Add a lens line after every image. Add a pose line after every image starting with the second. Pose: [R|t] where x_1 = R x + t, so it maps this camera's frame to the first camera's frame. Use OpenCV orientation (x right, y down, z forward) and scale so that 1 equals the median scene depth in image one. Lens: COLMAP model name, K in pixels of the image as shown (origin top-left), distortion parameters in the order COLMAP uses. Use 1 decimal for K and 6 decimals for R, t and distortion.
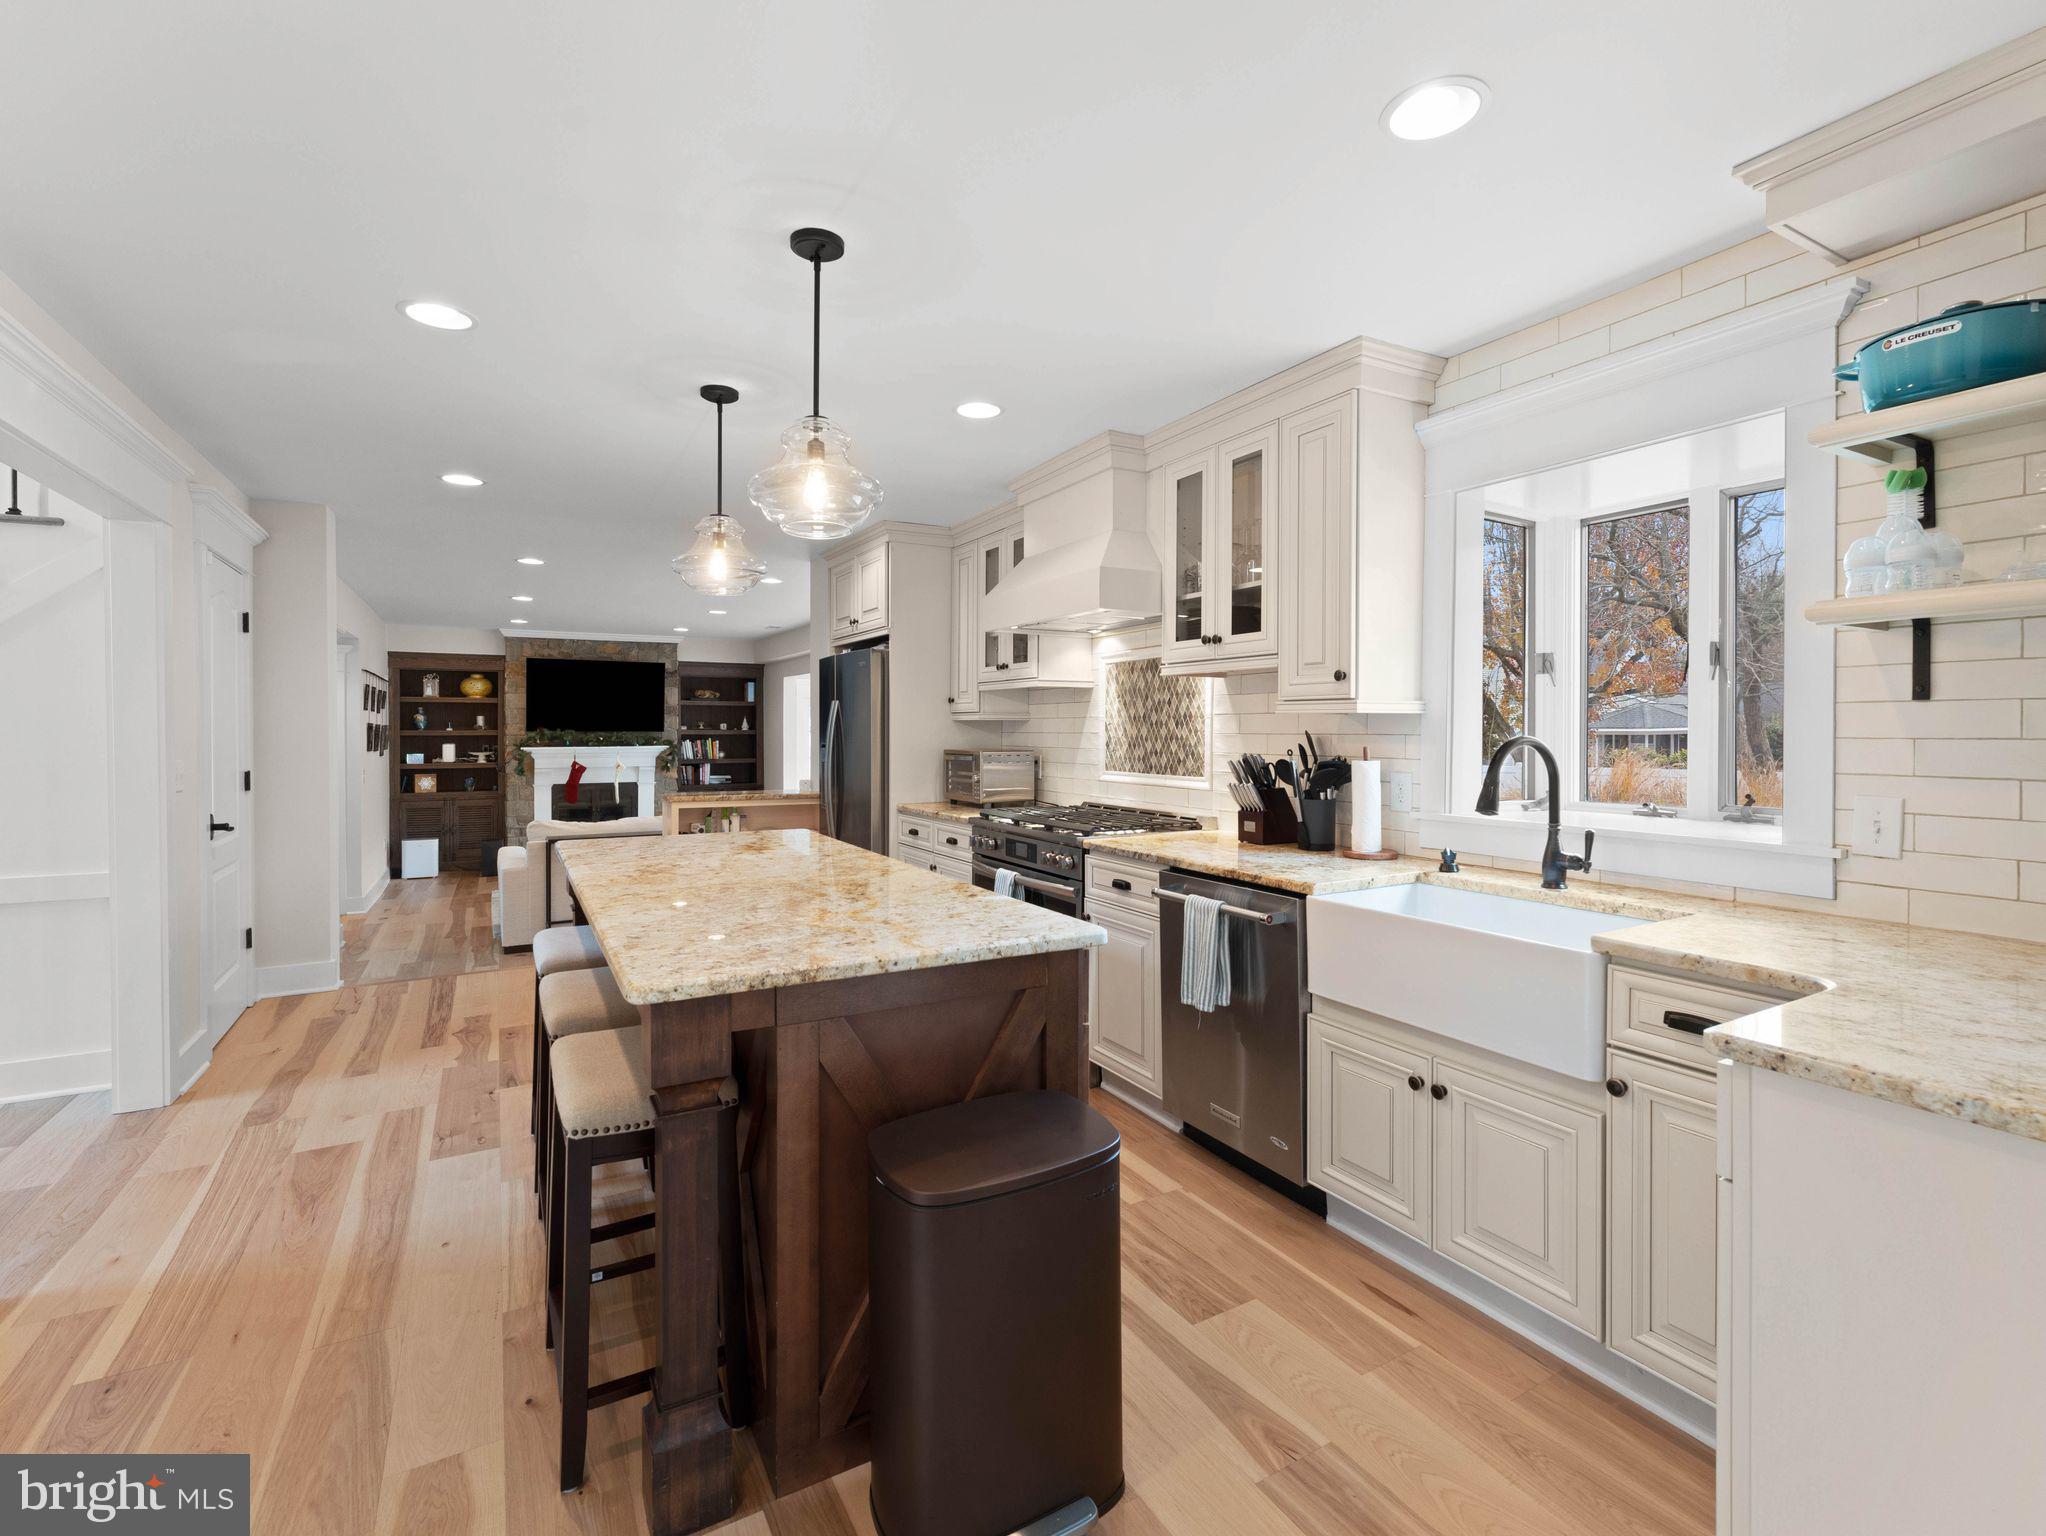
lens RADIAL K [[932.6, 0, 1026.7], [0, 932.6, 740.6], [0, 0, 1]] dist [0.000861, -0.000239]
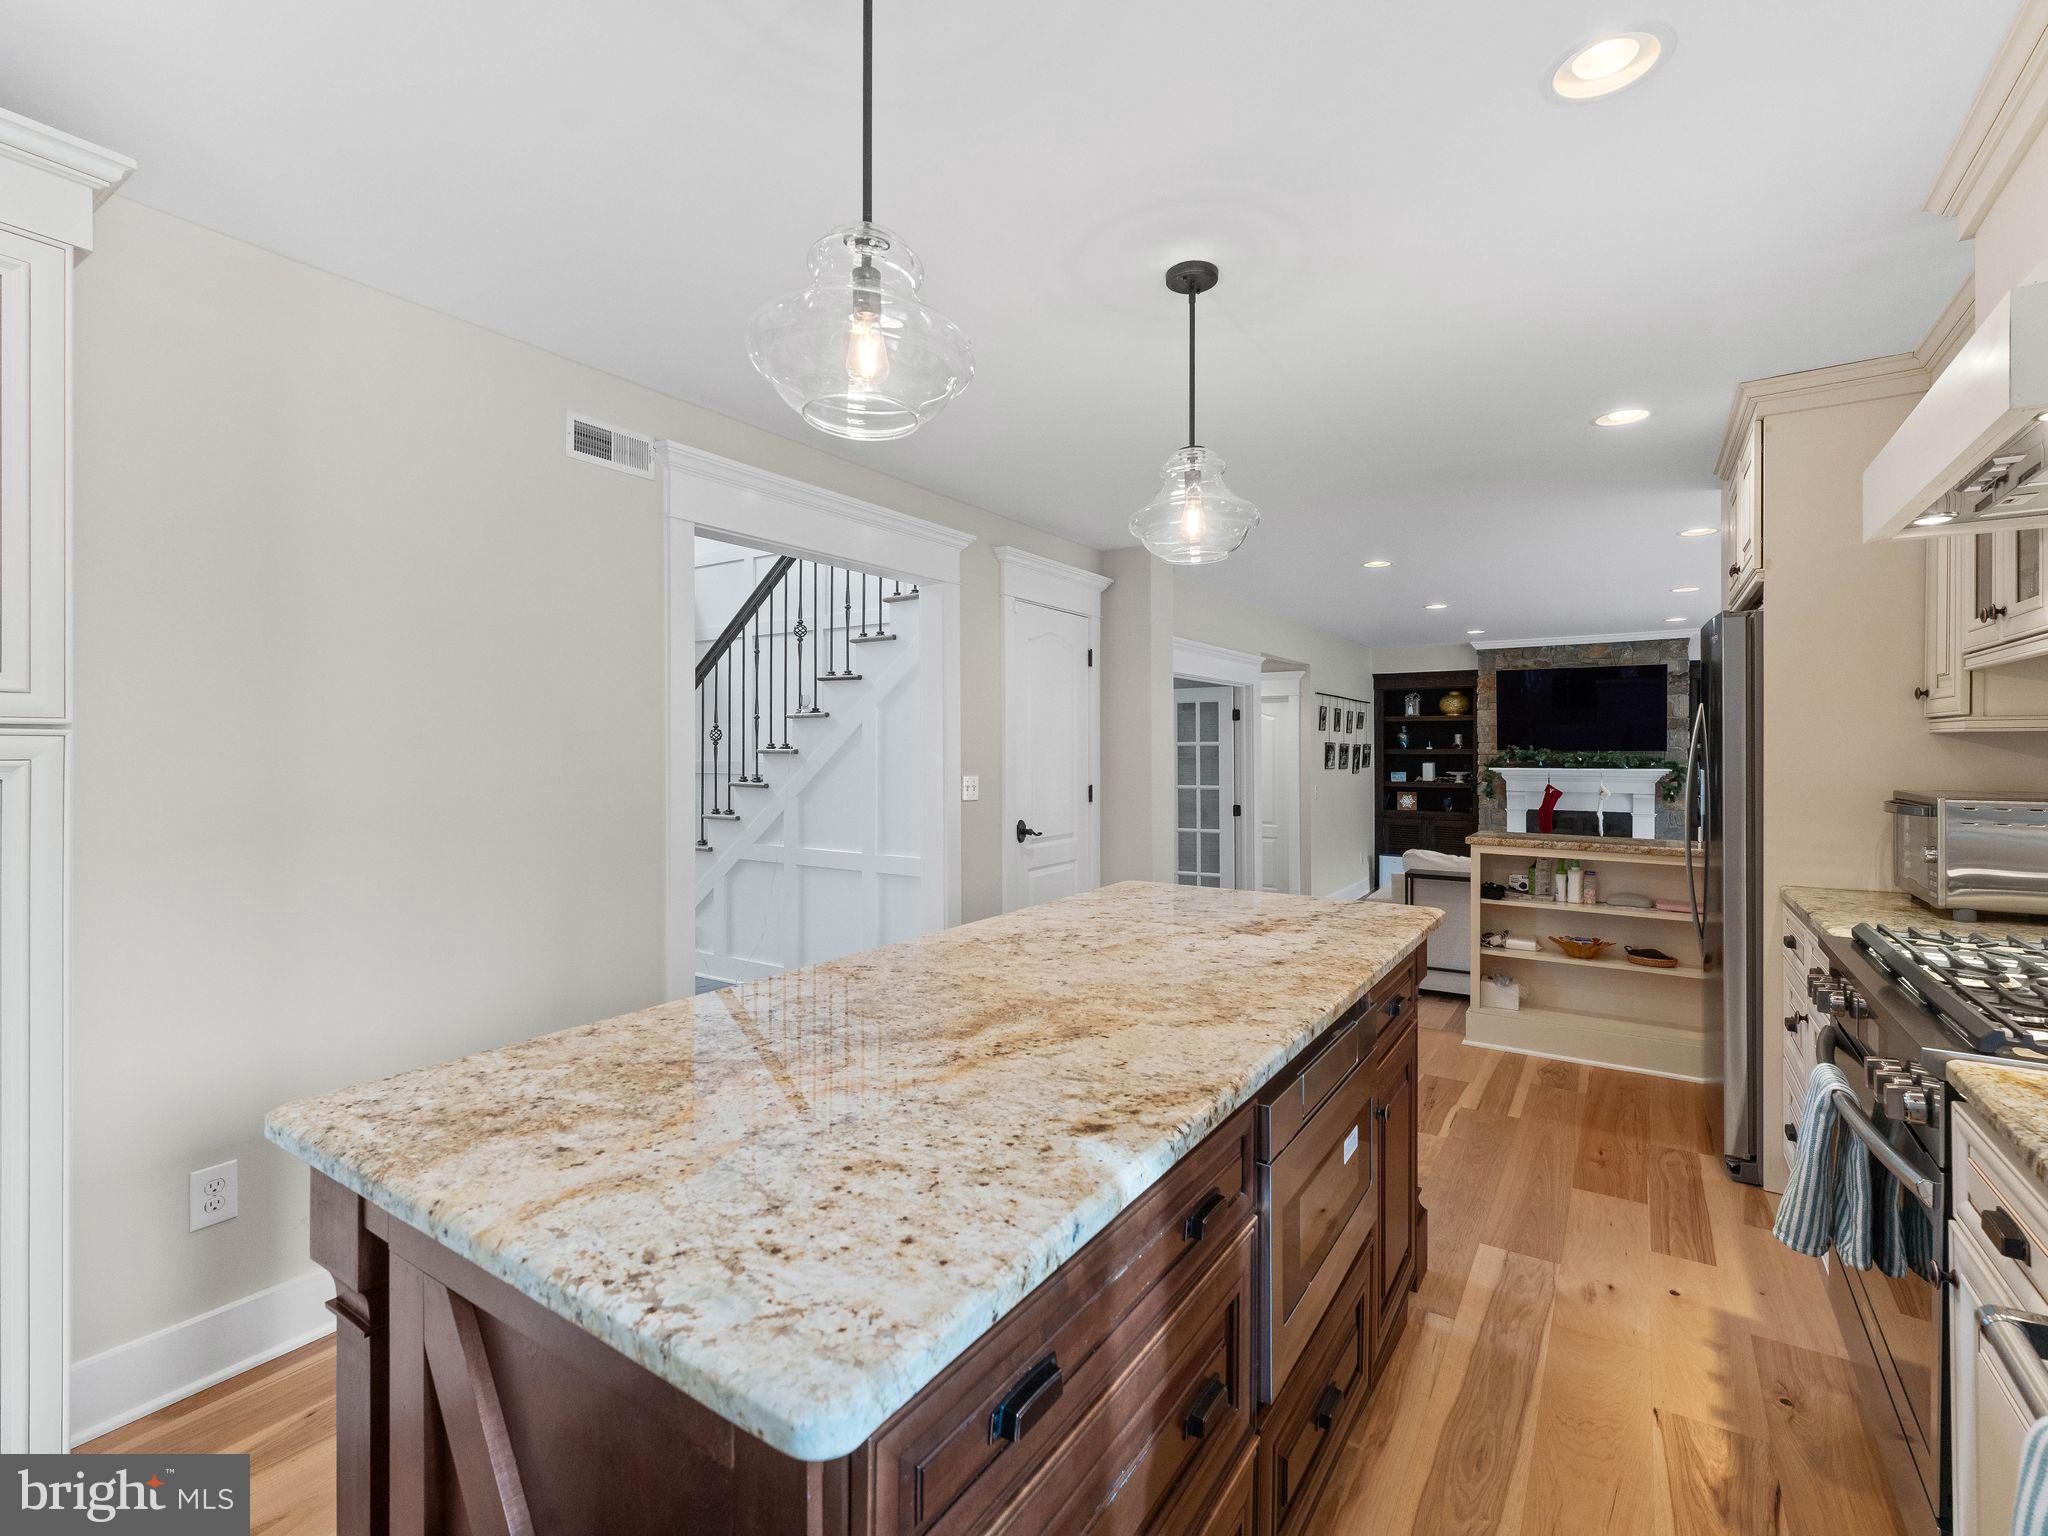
lens RADIAL K [[933.5, 0, 1027.7], [0, 933.5, 740.6], [0, 0, 1]] dist [0.000861, -0.000239]
pose [[0.463168, -0.006272, -0.886248, 0.066466], [-0.010525, 0.999866, -0.012577, -0.003018], [0.886208, 0.015153, 0.463040, 0.159962]]
